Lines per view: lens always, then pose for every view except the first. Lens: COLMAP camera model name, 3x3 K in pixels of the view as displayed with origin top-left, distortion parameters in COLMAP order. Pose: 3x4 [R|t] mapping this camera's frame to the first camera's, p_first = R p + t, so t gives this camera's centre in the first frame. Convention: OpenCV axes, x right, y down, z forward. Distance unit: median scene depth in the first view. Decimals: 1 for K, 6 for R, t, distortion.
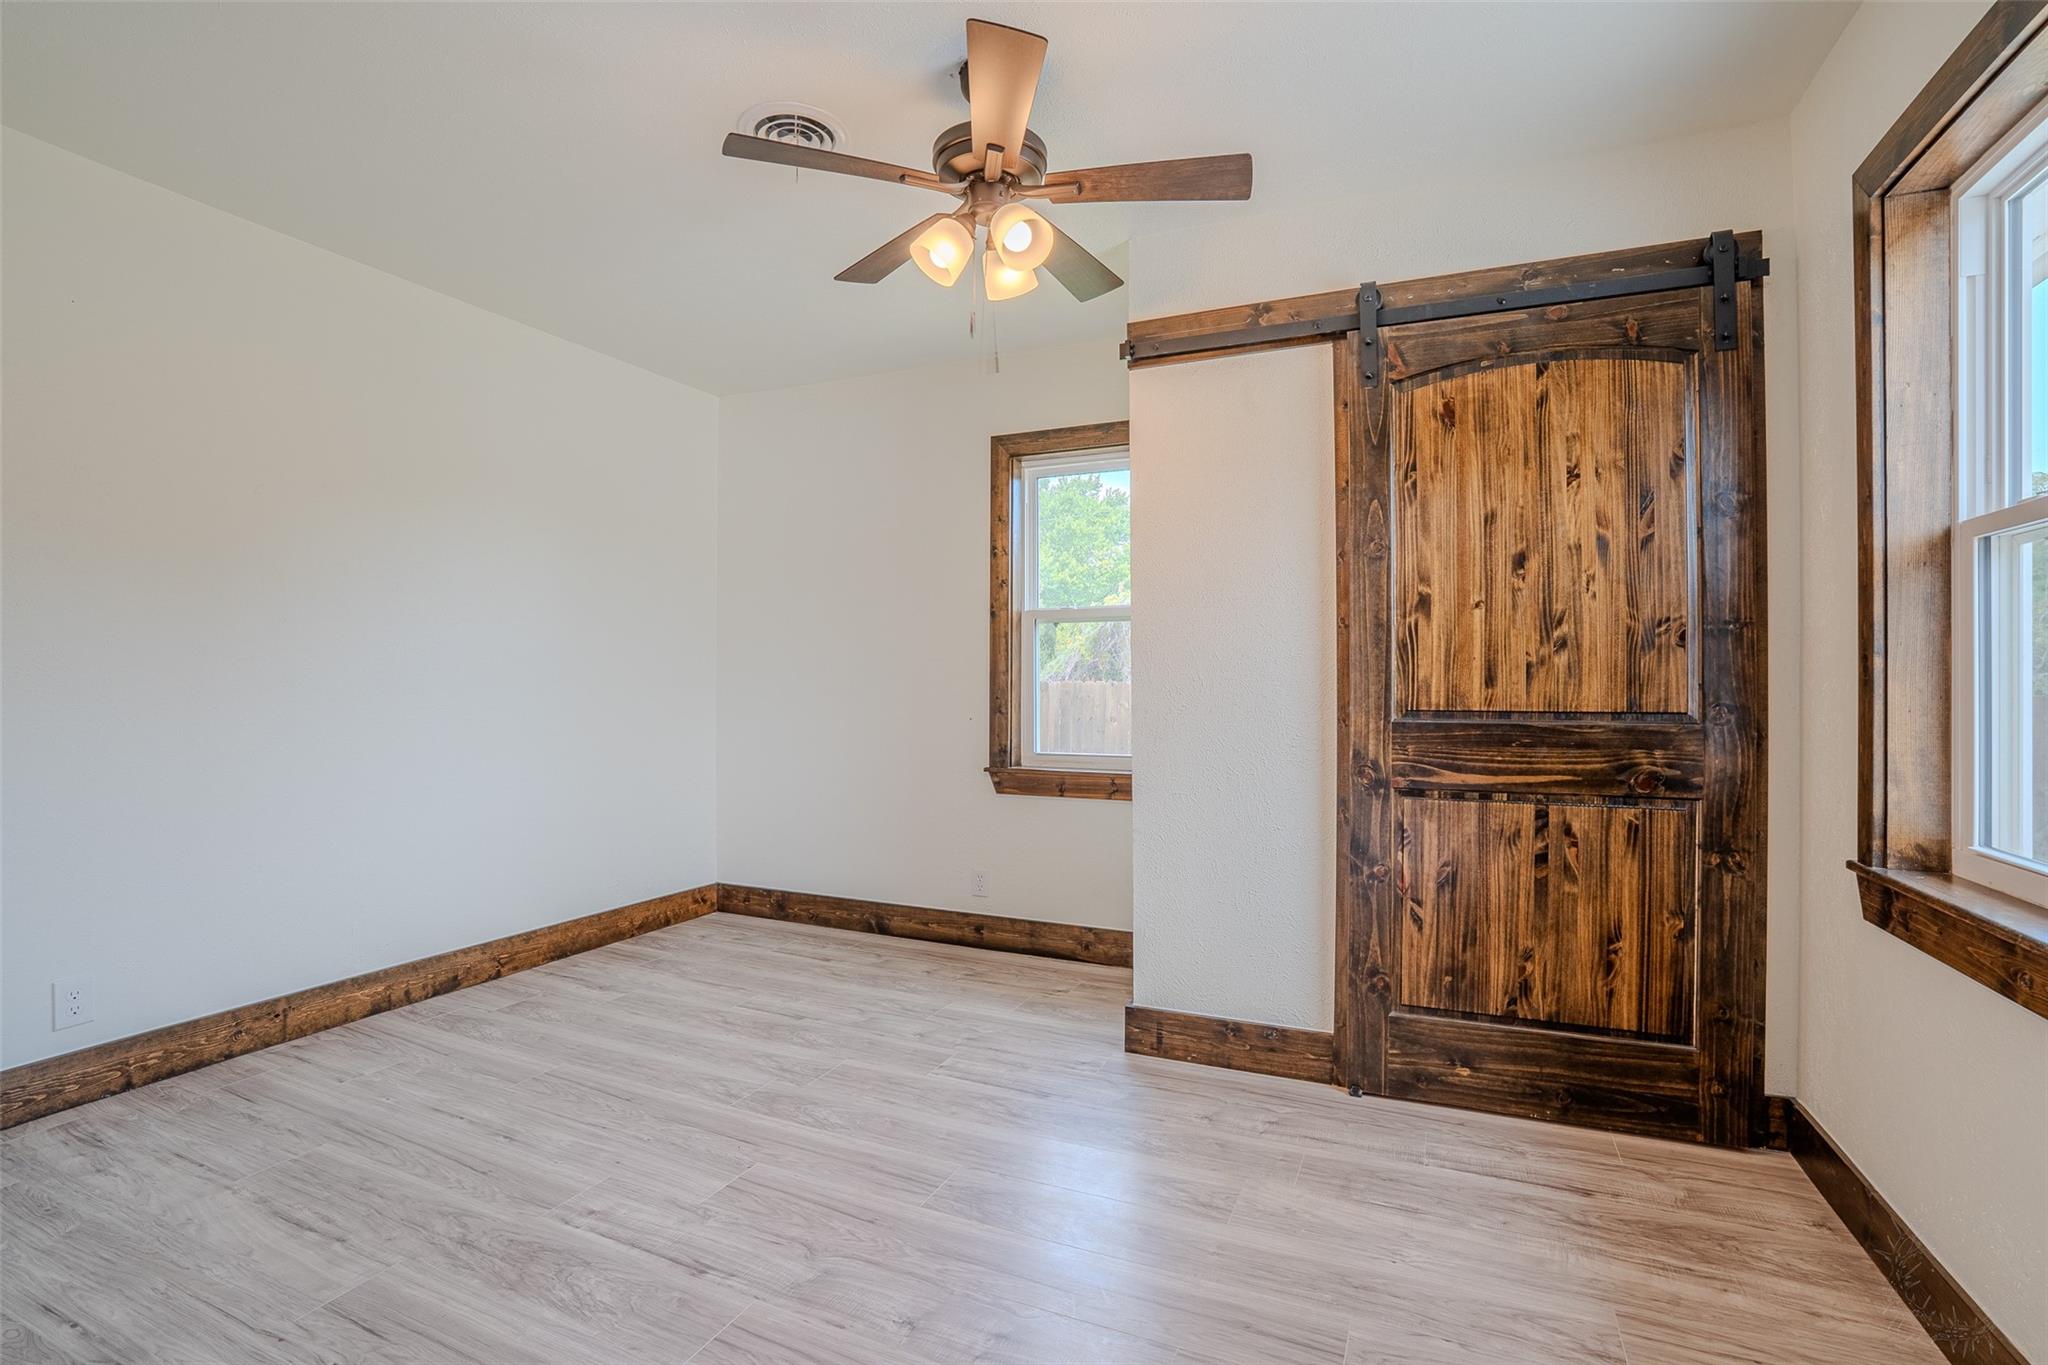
lens RADIAL K [[960.9, 0, 1029.7], [0, 960.9, 678.4], [0, 0, 1]] dist [-0.053620, 0.023987]
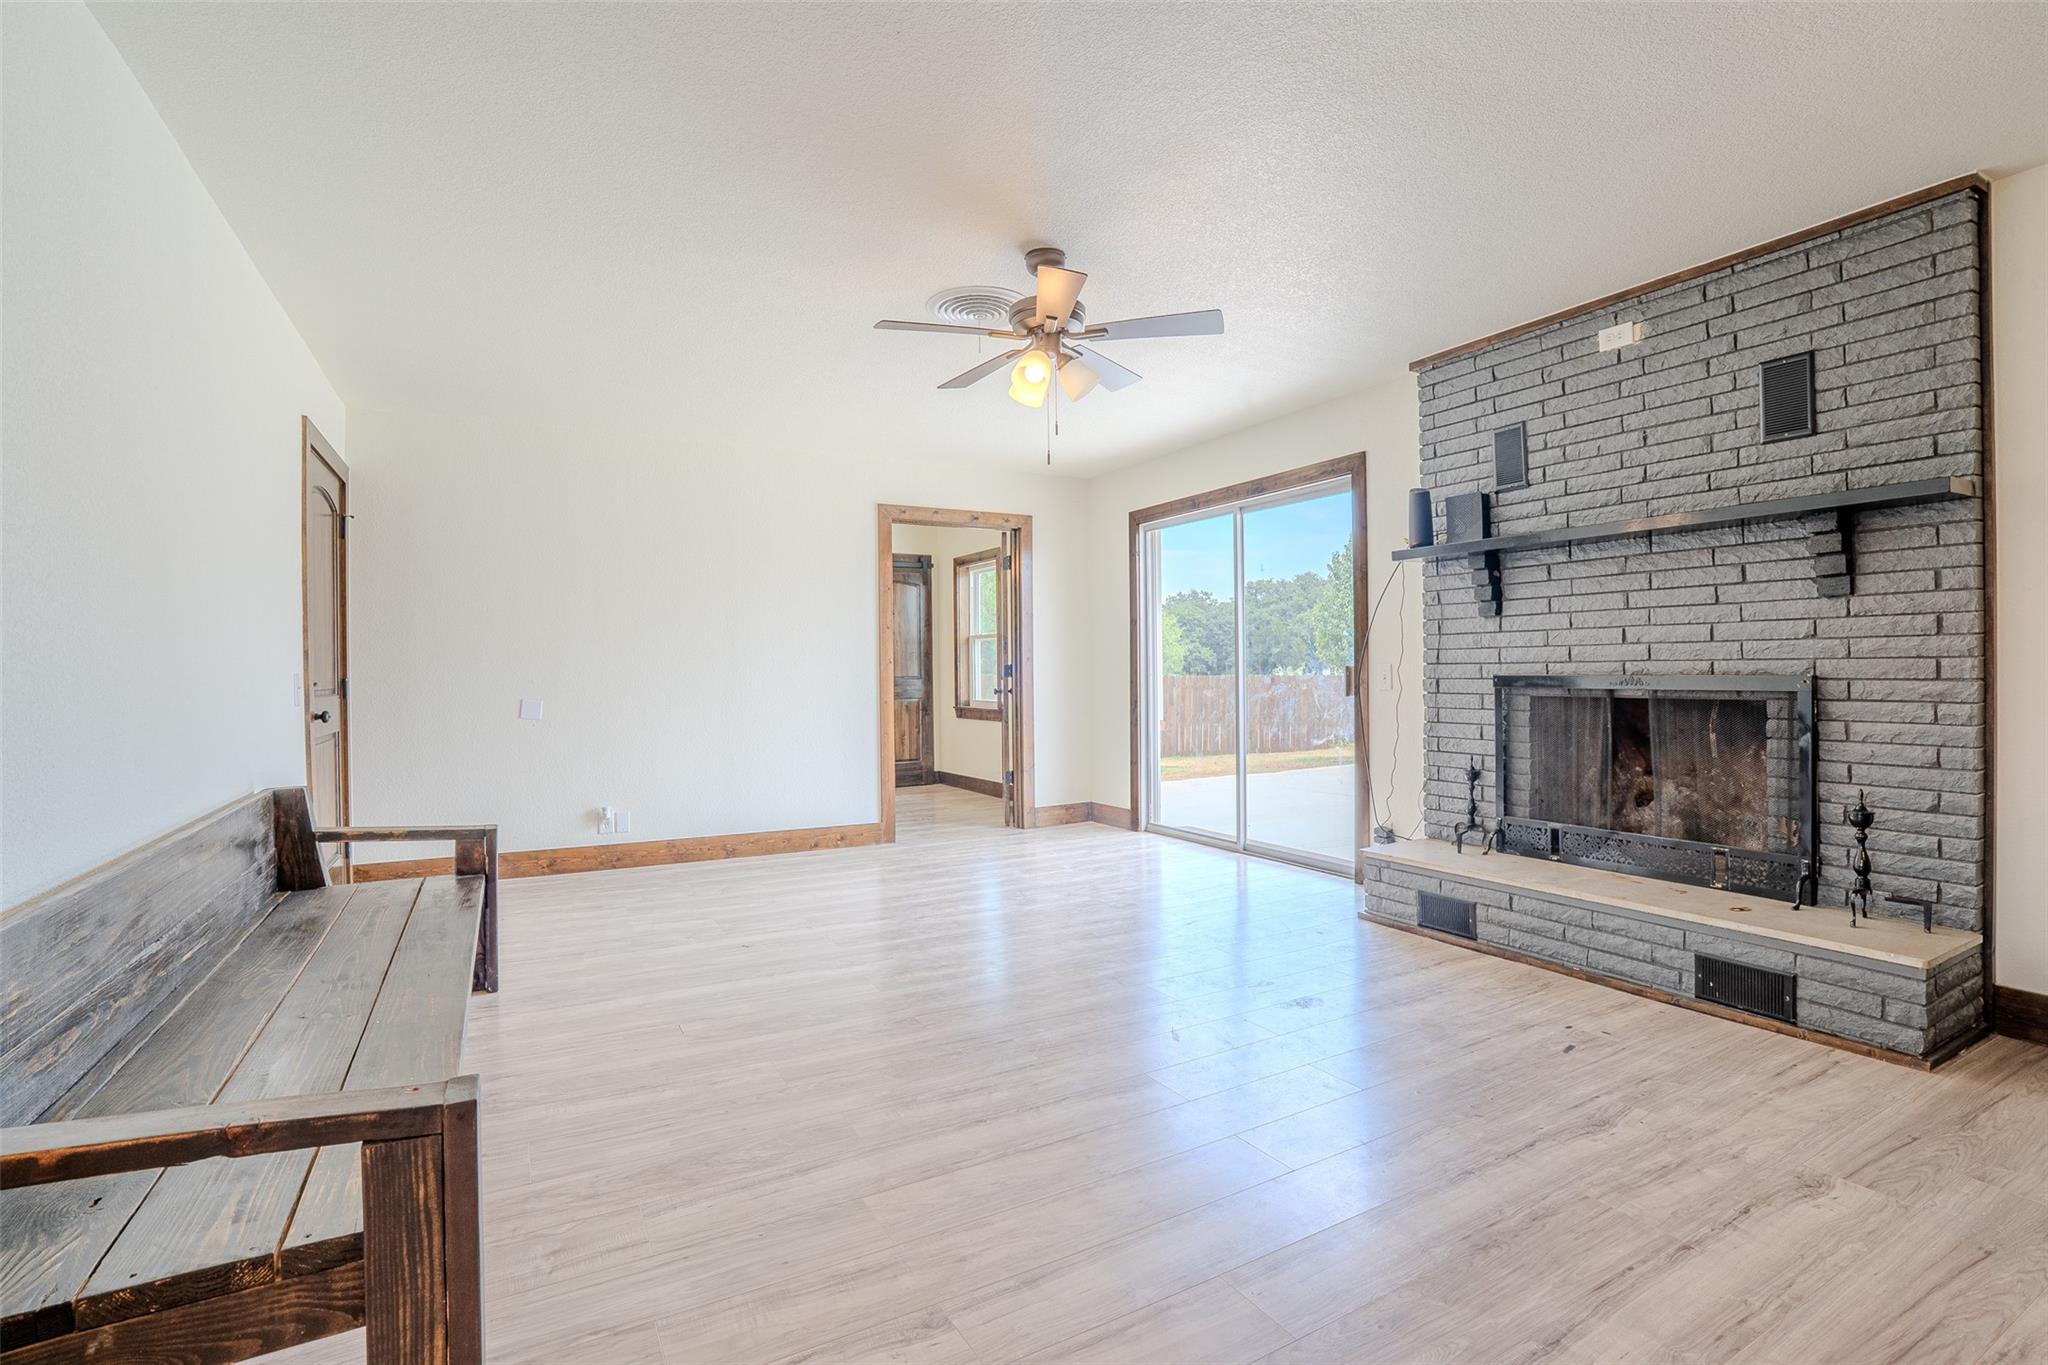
lens RADIAL K [[960.9, 0, 1029.7], [0, 960.9, 678.4], [0, 0, 1]] dist [-0.053620, 0.023987]
pose [[0.630419, -0.018360, 0.776038, -2.127284], [0.014450, 0.999825, 0.011916, 0.005018], [-0.776121, 0.003702, 0.630573, -1.894450]]
